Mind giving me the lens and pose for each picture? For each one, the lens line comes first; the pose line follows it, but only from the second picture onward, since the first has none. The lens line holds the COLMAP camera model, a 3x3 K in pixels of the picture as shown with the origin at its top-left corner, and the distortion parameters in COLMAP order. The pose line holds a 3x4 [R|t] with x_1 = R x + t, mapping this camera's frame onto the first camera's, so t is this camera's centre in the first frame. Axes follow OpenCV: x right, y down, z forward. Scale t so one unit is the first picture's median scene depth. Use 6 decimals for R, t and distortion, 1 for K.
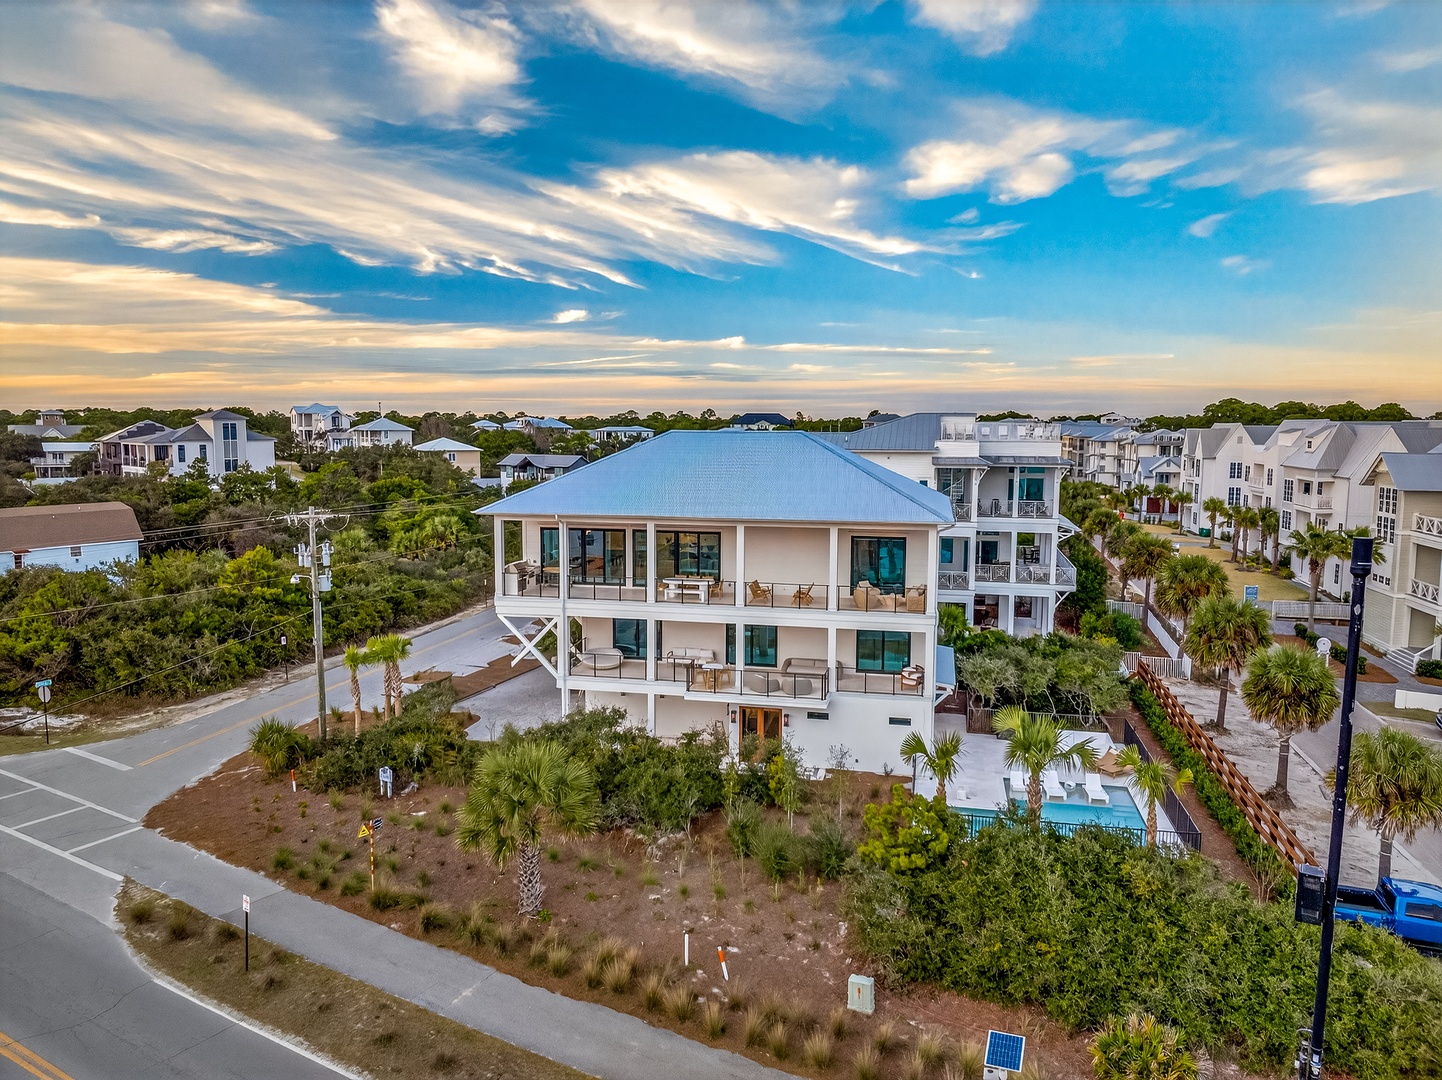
lens RADIAL K [[968.1, 0, 721.0], [0, 968.1, 540.0], [0, 0, 1]] dist [0.002493, 0.000237]
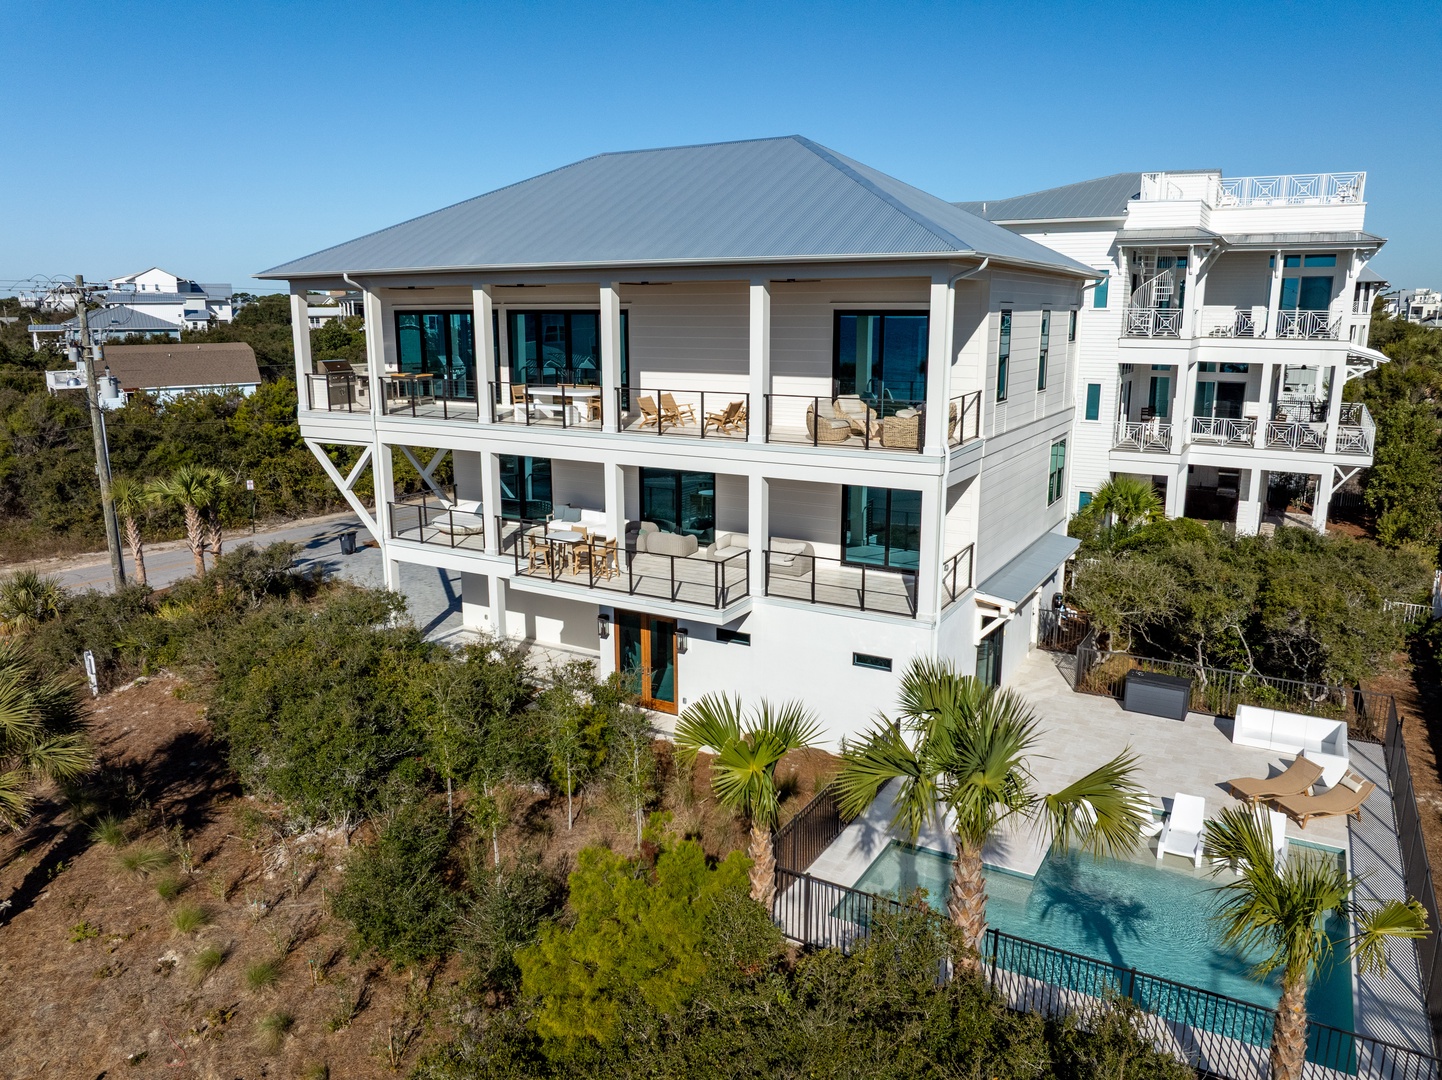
lens RADIAL K [[999.2, 0, 721.0], [0, 999.2, 540.0], [0, 0, 1]] dist [0.002930, -0.000664]
pose [[0.953881, 0.060272, -0.294073, 0.242932], [-0.030585, 0.994051, 0.104531, 0.064358], [0.298623, -0.090716, 0.950050, 0.437066]]
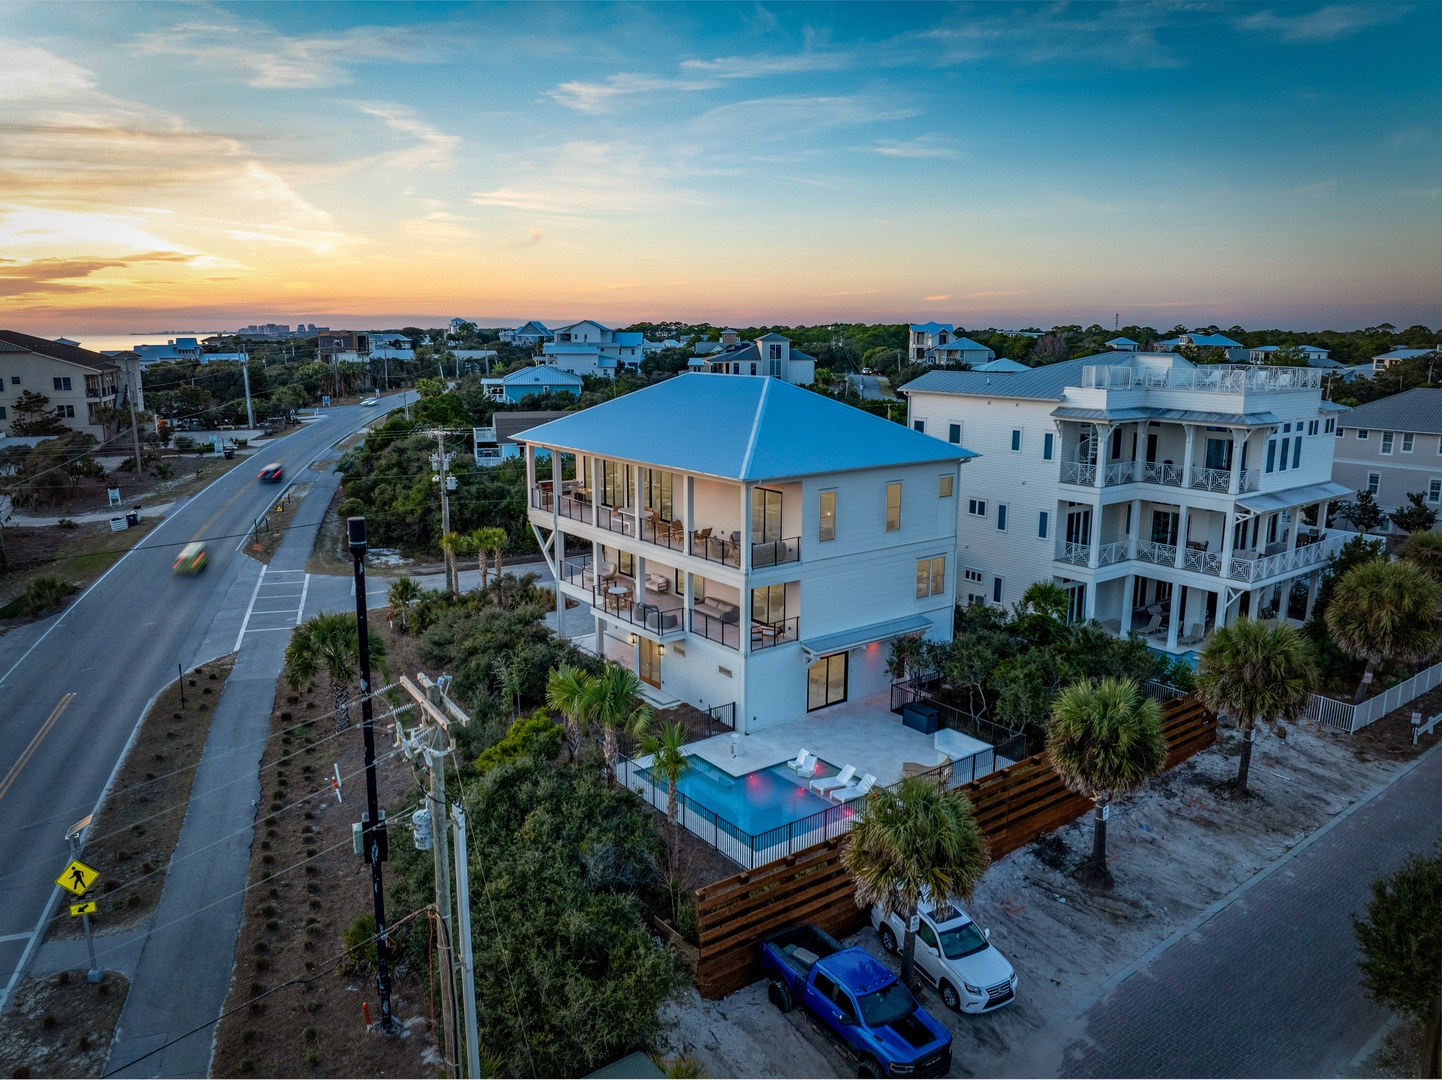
lens RADIAL K [[999.2, 0, 721.0], [0, 999.2, 540.0], [0, 0, 1]] dist [0.002930, -0.000664]
pose [[0.761726, 0.129113, -0.634904, 0.762878], [-0.076617, 0.991017, 0.109611, -0.058087], [0.643353, -0.034849, 0.764776, 0.183917]]
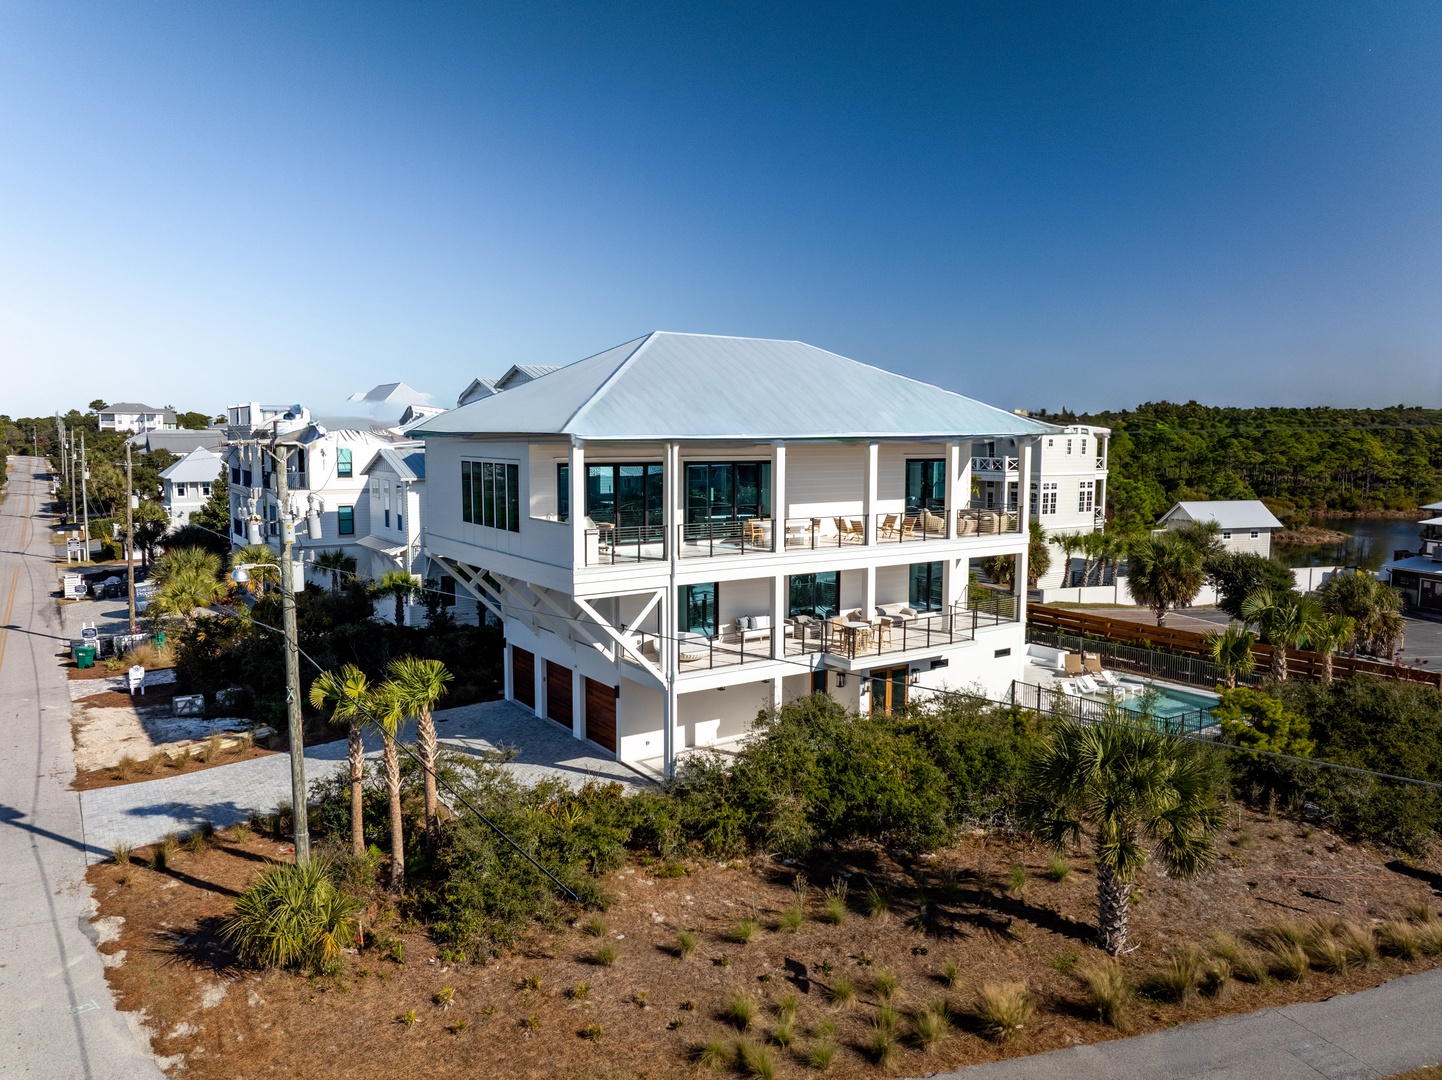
lens RADIAL K [[999.2, 0, 721.0], [0, 999.2, 540.0], [0, 0, 1]] dist [0.002930, -0.000664]
pose [[0.703352, -0.078479, 0.706496, -0.604595], [0.084697, 0.996059, 0.026324, 0.030243], [-0.705778, 0.041323, 0.707227, 0.468911]]
